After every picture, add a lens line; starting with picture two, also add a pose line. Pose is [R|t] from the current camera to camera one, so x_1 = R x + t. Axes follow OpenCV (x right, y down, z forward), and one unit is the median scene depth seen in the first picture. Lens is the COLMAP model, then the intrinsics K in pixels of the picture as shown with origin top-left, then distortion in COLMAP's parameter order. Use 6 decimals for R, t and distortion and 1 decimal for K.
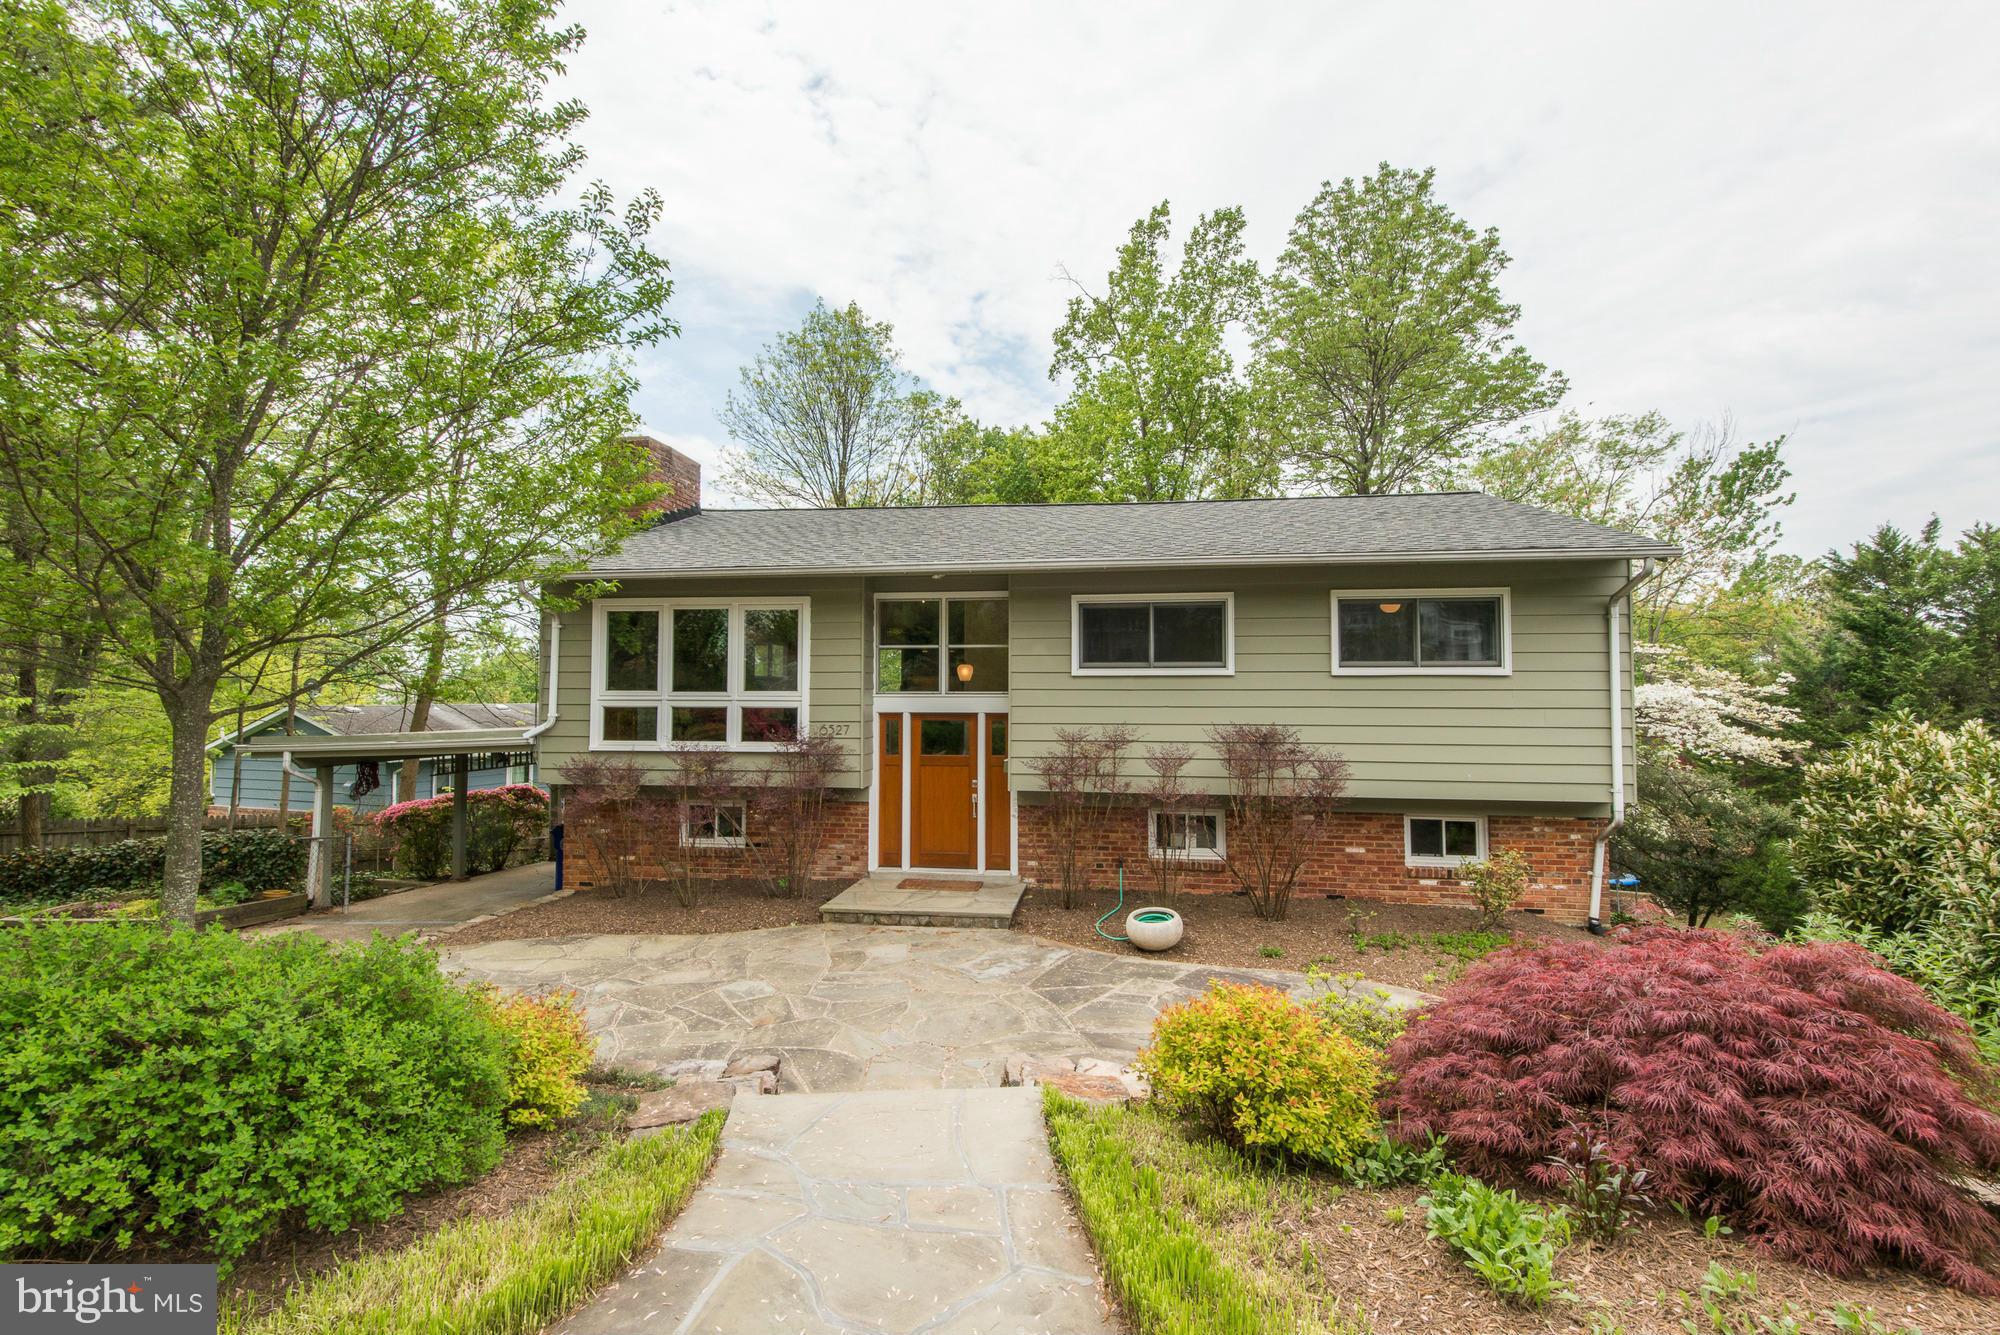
lens RADIAL K [[885.3, 0, 1000.0], [0, 885.3, 667.5], [0, 0, 1]] dist [0.034968, -0.018185]
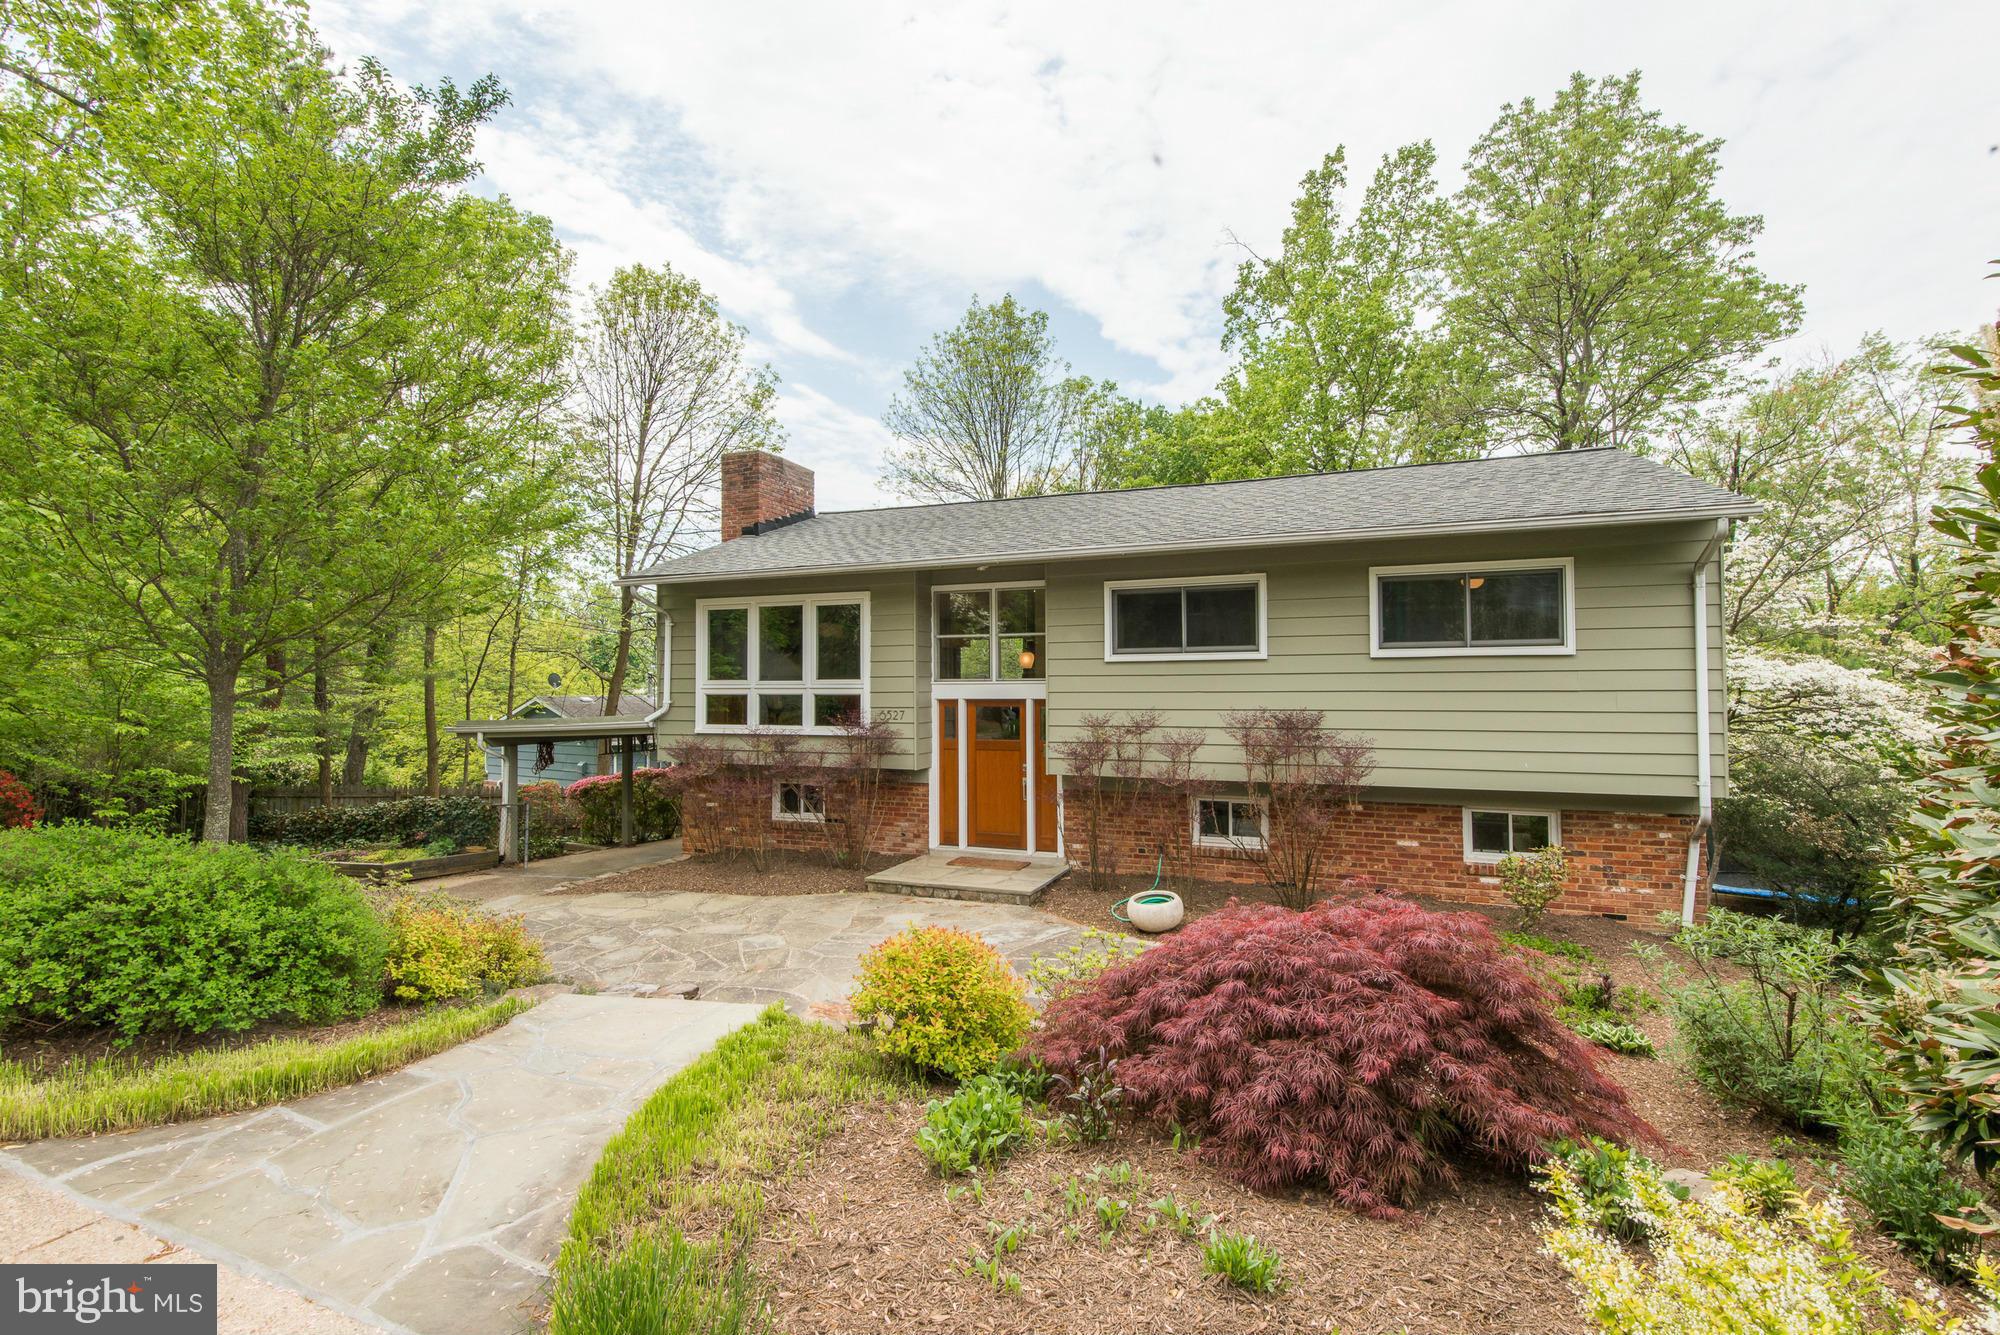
lens RADIAL K [[911.1, 0, 1000.0], [0, 911.1, 667.5], [0, 0, 1]] dist [0.027602, -0.020676]
pose [[0.970631, -0.011515, -0.240297, 0.200407], [0.014351, 0.999846, 0.010058, 0.003454], [0.240144, -0.013211, 0.970647, -0.035920]]
